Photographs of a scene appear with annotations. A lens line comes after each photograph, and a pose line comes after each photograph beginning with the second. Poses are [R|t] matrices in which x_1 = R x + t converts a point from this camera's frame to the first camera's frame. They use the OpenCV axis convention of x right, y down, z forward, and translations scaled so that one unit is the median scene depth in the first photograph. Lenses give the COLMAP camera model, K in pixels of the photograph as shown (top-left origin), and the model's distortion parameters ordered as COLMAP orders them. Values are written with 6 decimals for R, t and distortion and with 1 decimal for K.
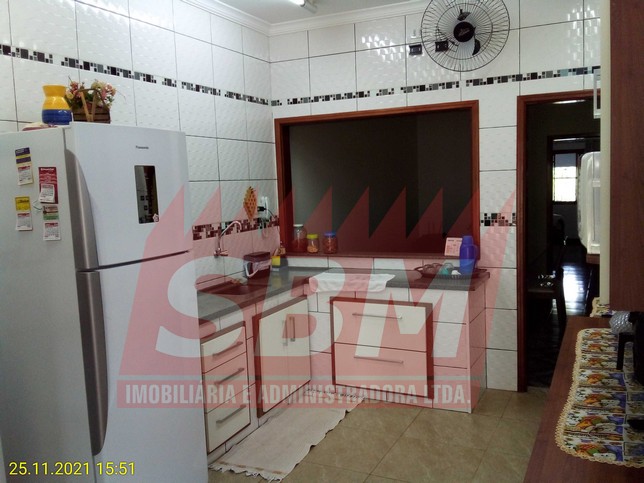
lens RADIAL K [[574.8, 0, 322.0], [0, 574.8, 241.5], [0, 0, 1]] dist [0.014922, -0.002739]
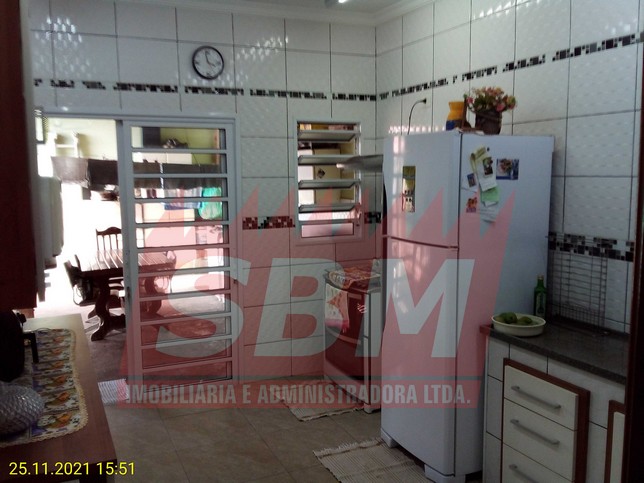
lens RADIAL K [[592.8, 0, 322.0], [0, 592.8, 241.5], [0, 0, 1]] dist [-0.078847, -0.009426]
pose [[-0.624402, 0.125049, -0.771028, 0.777560], [-0.056707, 0.977240, 0.204417, -0.207268], [0.779042, 0.171361, -0.603099, 1.598810]]
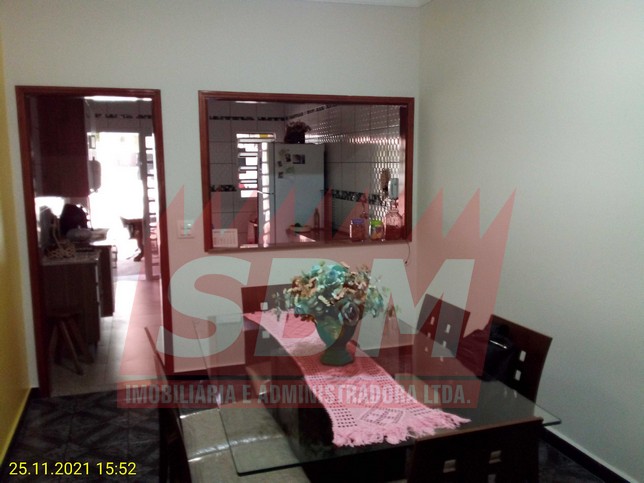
lens RADIAL K [[592.8, 0, 322.0], [0, 592.8, 241.5], [0, 0, 1]] dist [-0.078847, -0.009426]
pose [[-0.713763, 0.117435, -0.690472, 1.145028], [-0.056211, 0.973058, 0.223604, -0.302153], [0.698128, 0.198412, -0.687932, 2.497910]]
